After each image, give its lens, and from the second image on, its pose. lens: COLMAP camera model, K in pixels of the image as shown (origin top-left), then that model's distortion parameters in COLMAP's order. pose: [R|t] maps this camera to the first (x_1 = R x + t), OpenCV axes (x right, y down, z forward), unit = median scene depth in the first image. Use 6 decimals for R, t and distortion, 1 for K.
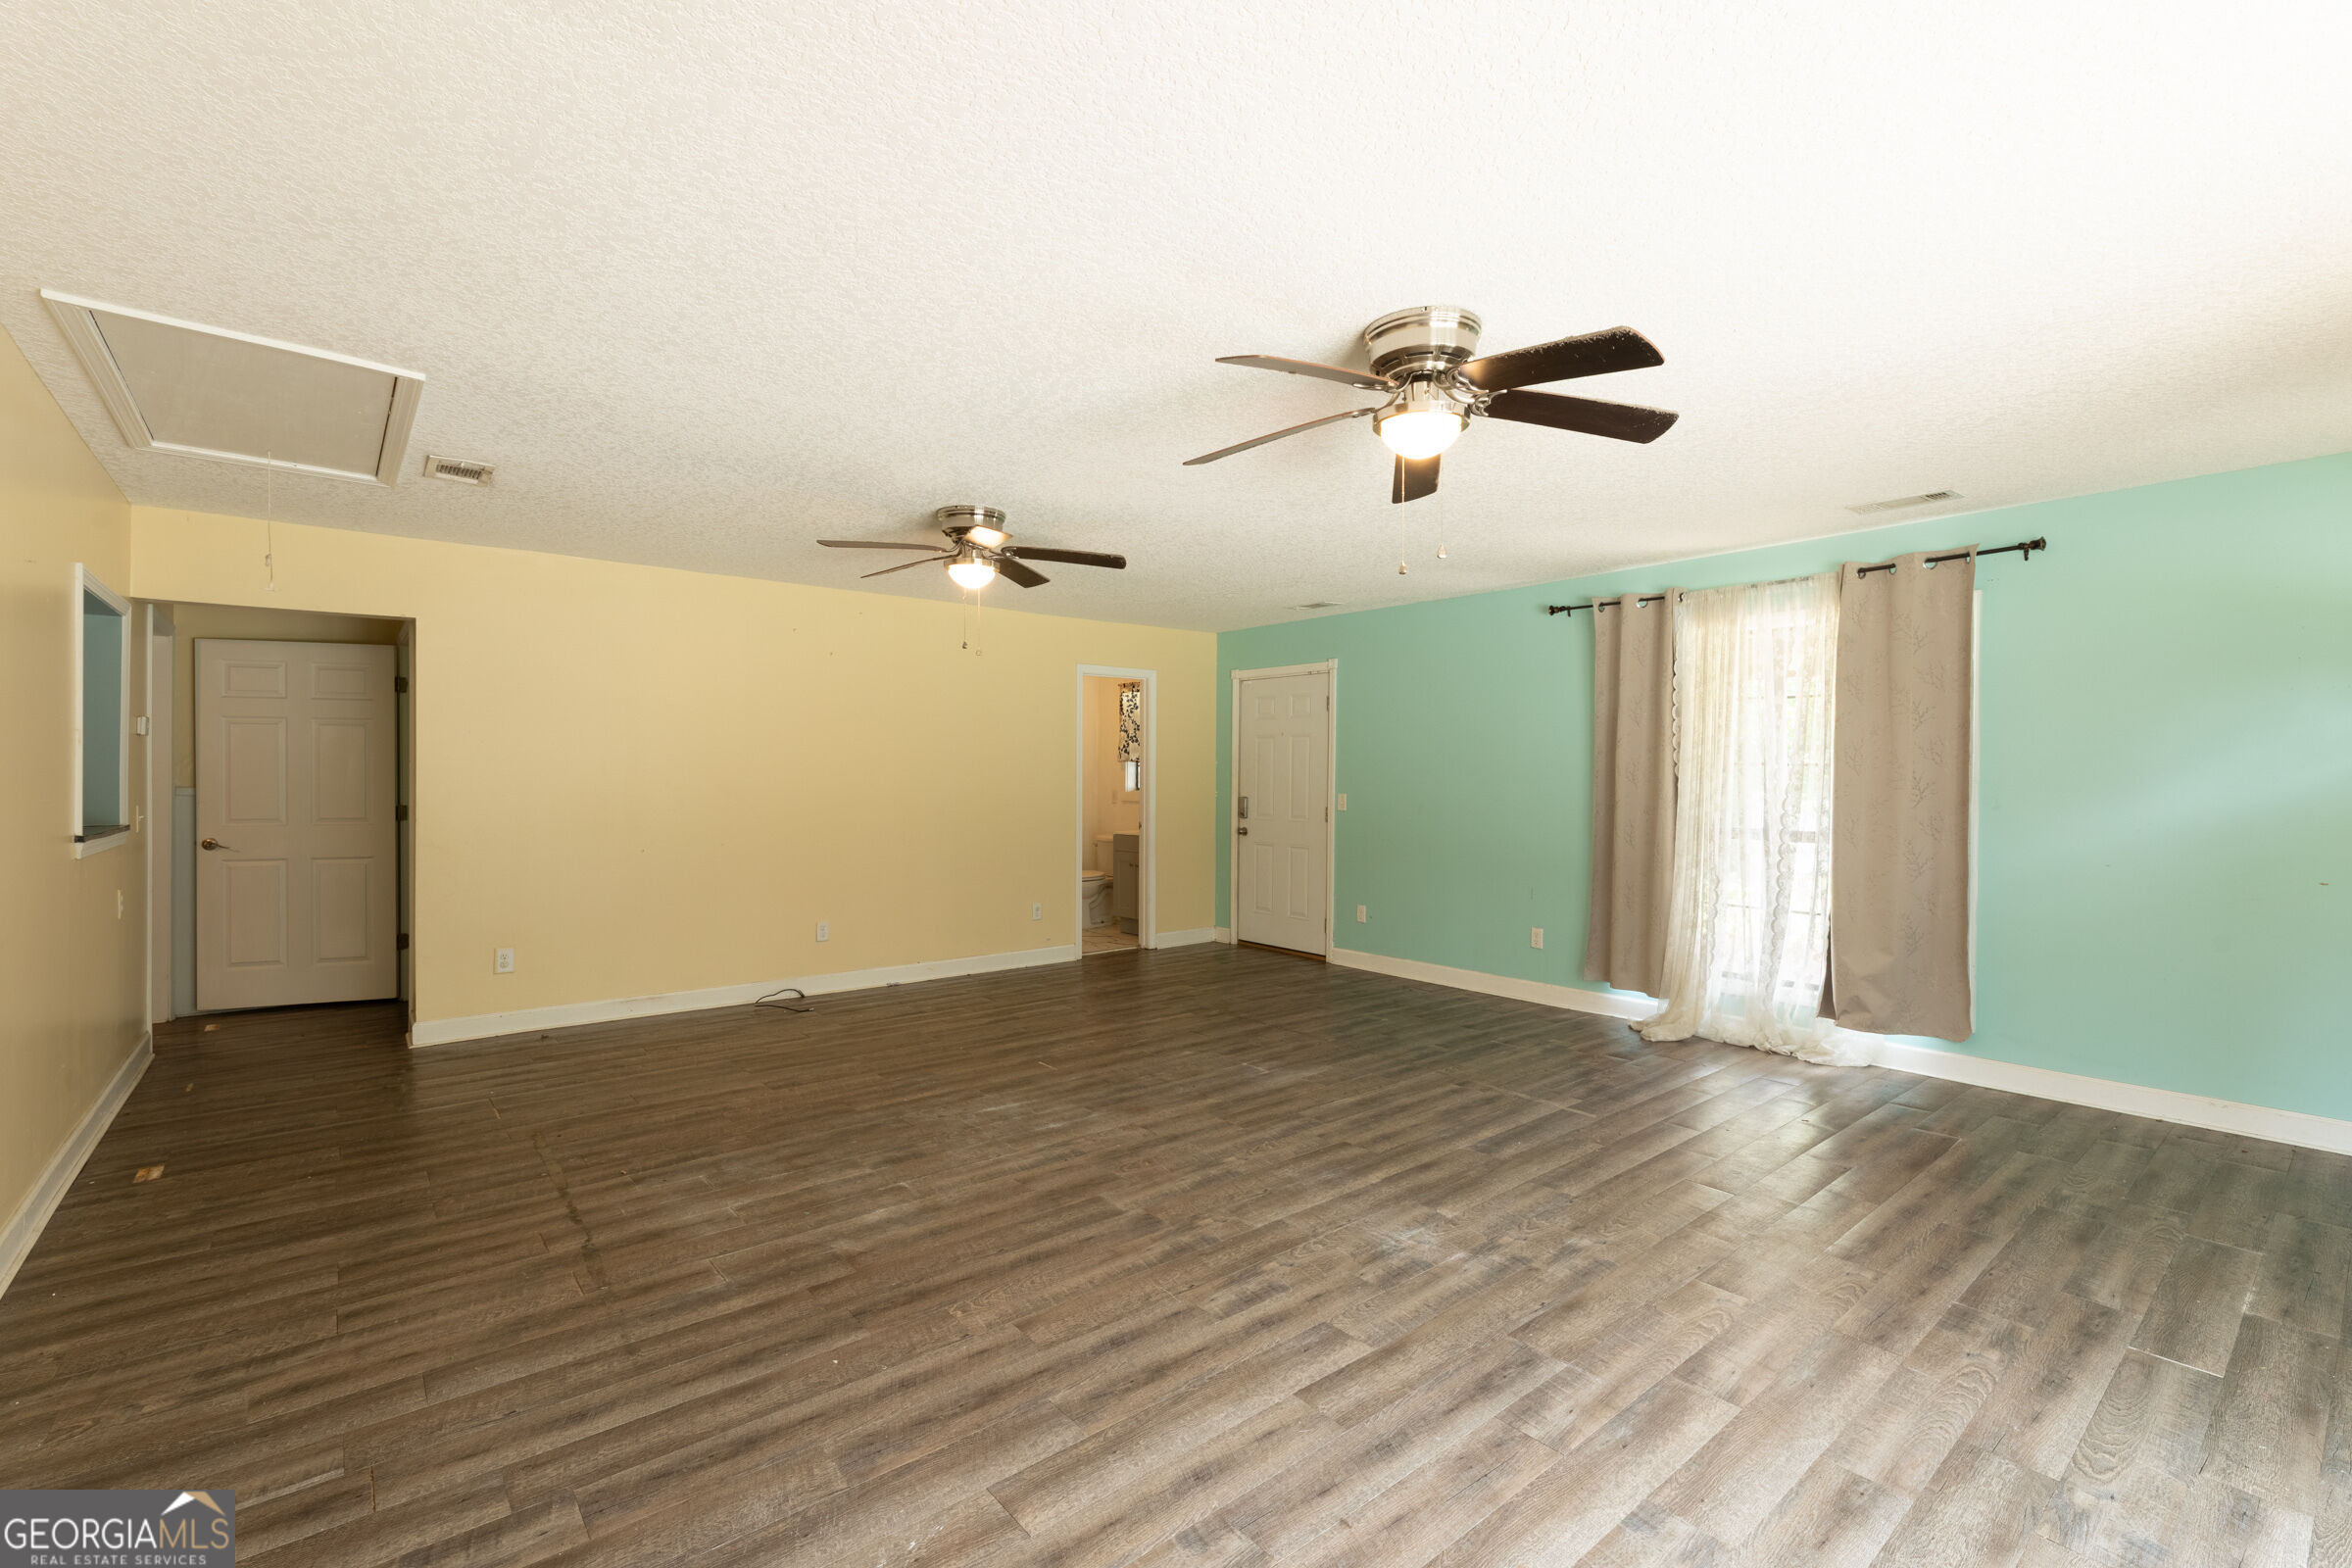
lens RADIAL K [[1035.7, 0, 1176.0], [0, 1035.7, 784.0], [0, 0, 1]] dist [0.001233, -0.000818]
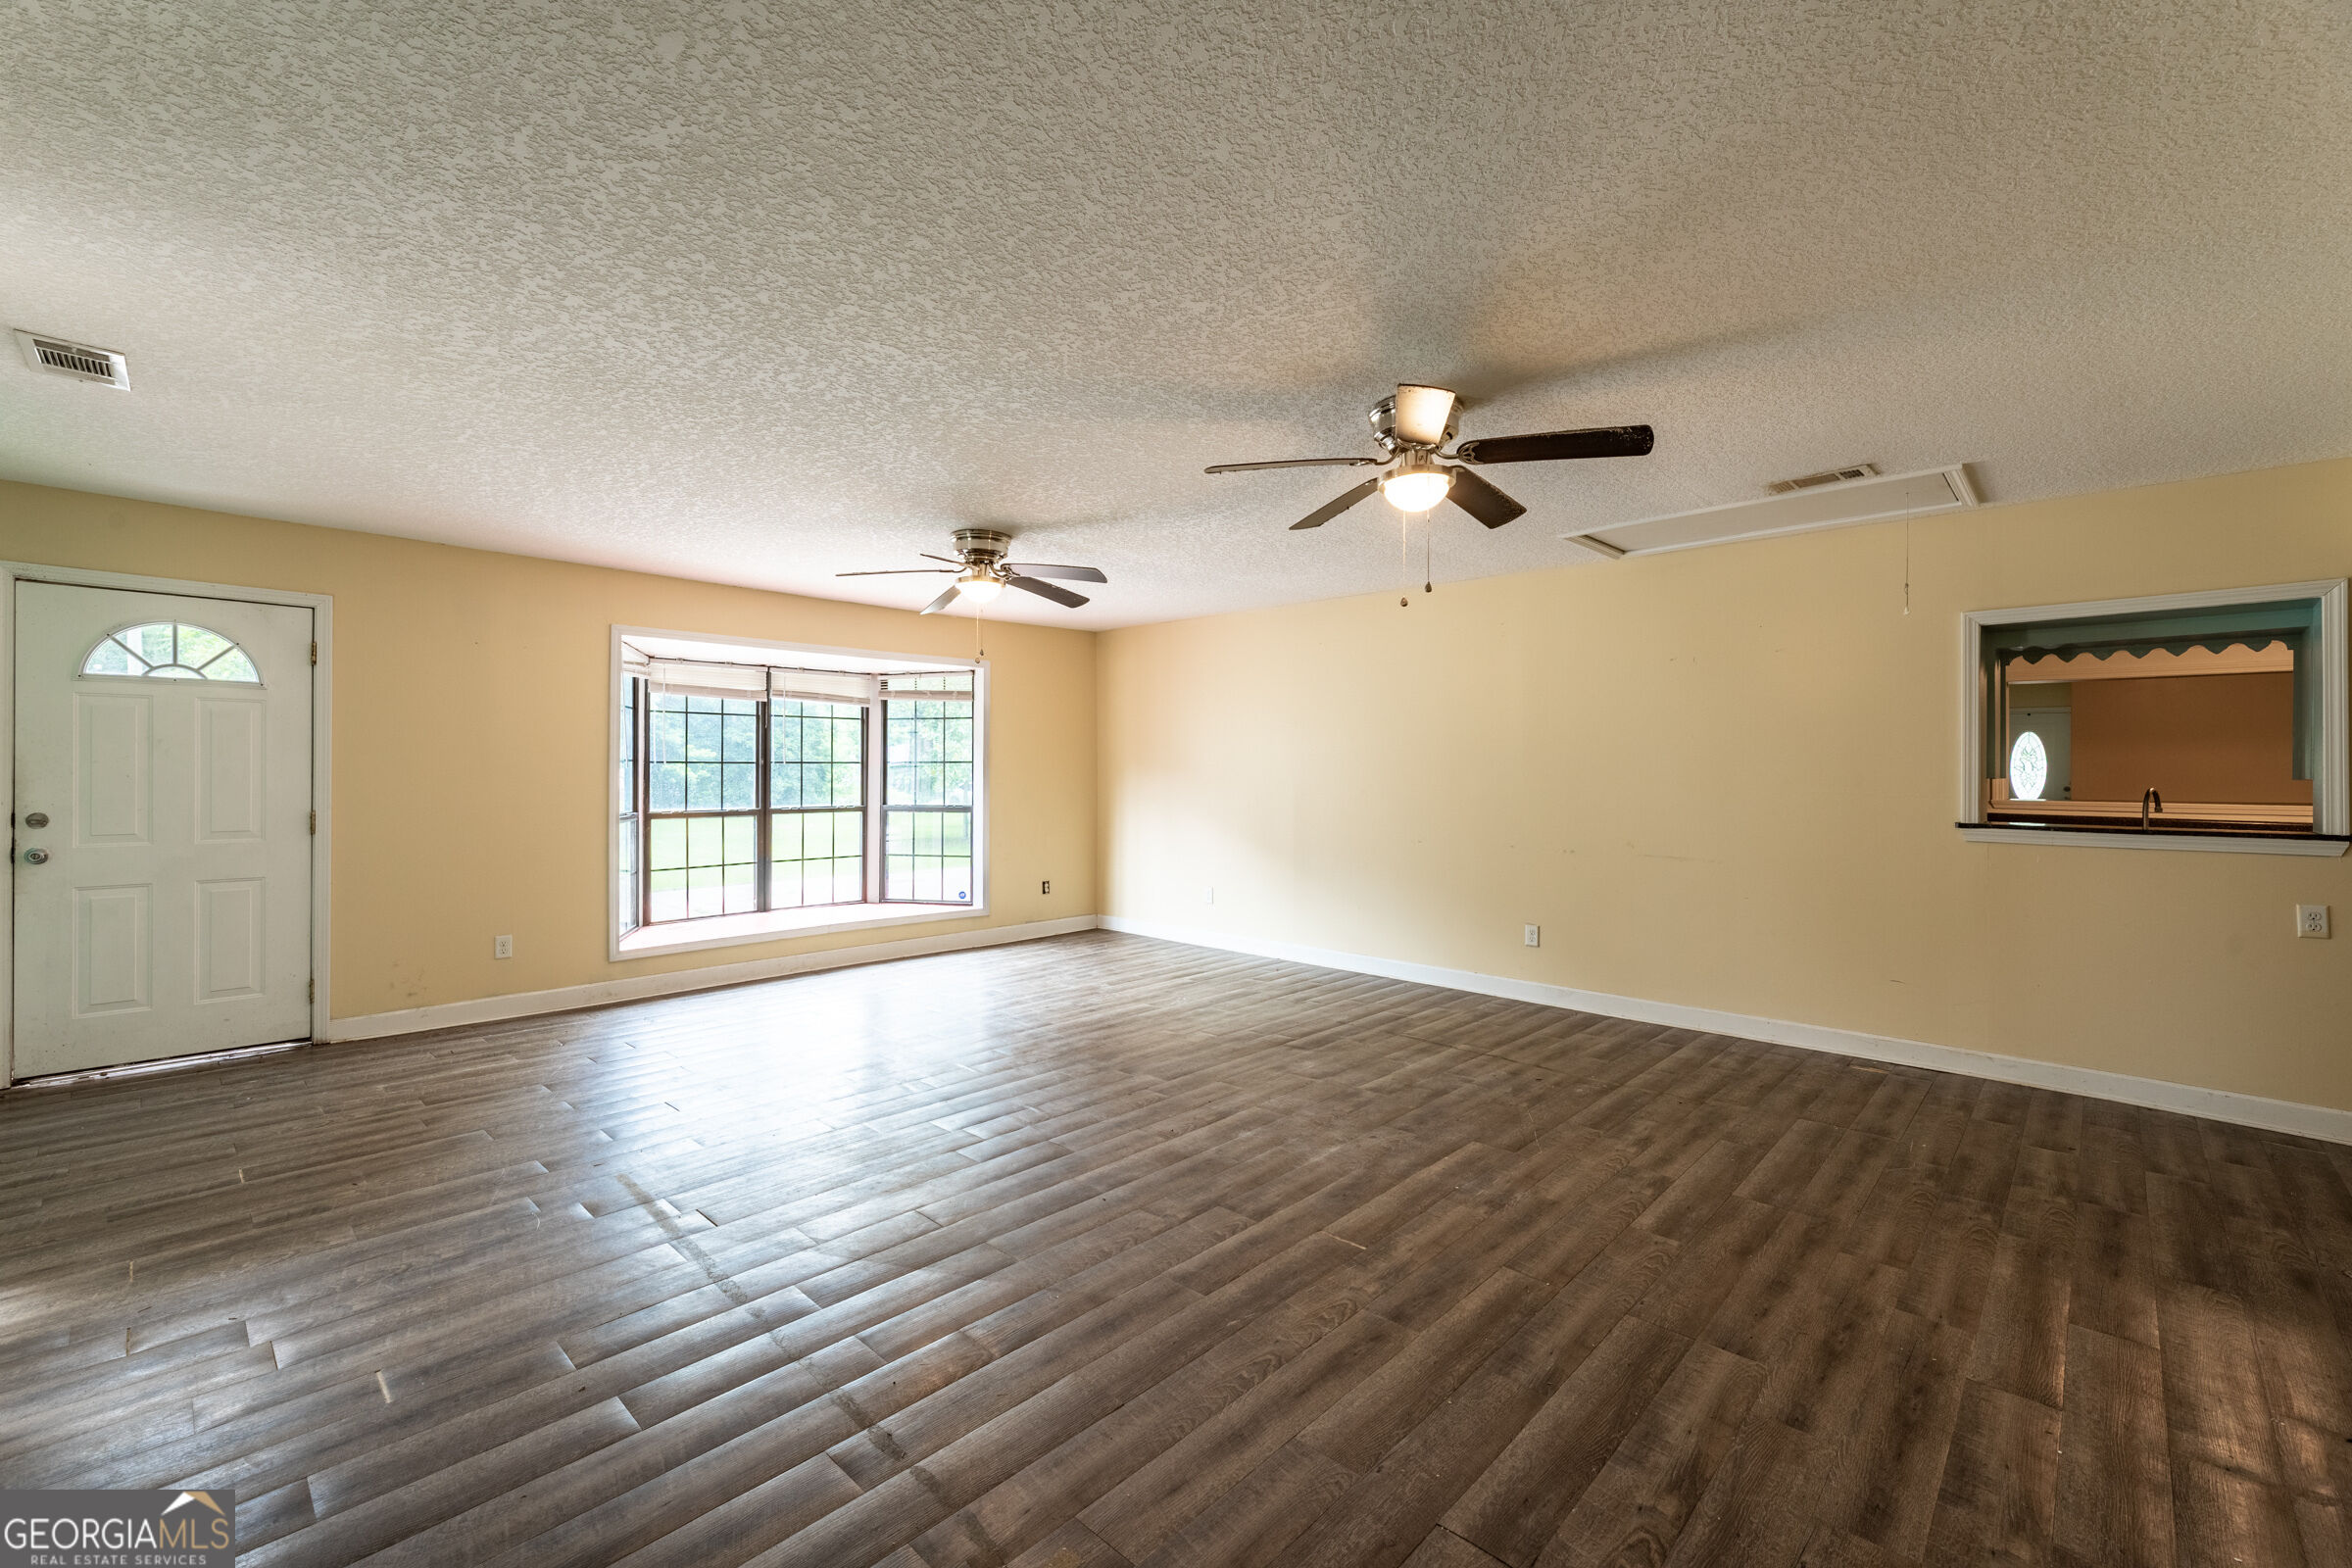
lens RADIAL K [[976.2, 0, 1168.7], [0, 976.2, 757.9], [0, 0, 1]] dist [-0.000454, 0.000585]
pose [[-0.994673, -0.010099, -0.102583, 0.061764], [-0.009282, 0.999921, -0.008443, -0.014250], [0.102660, -0.007445, -0.994689, 2.276268]]
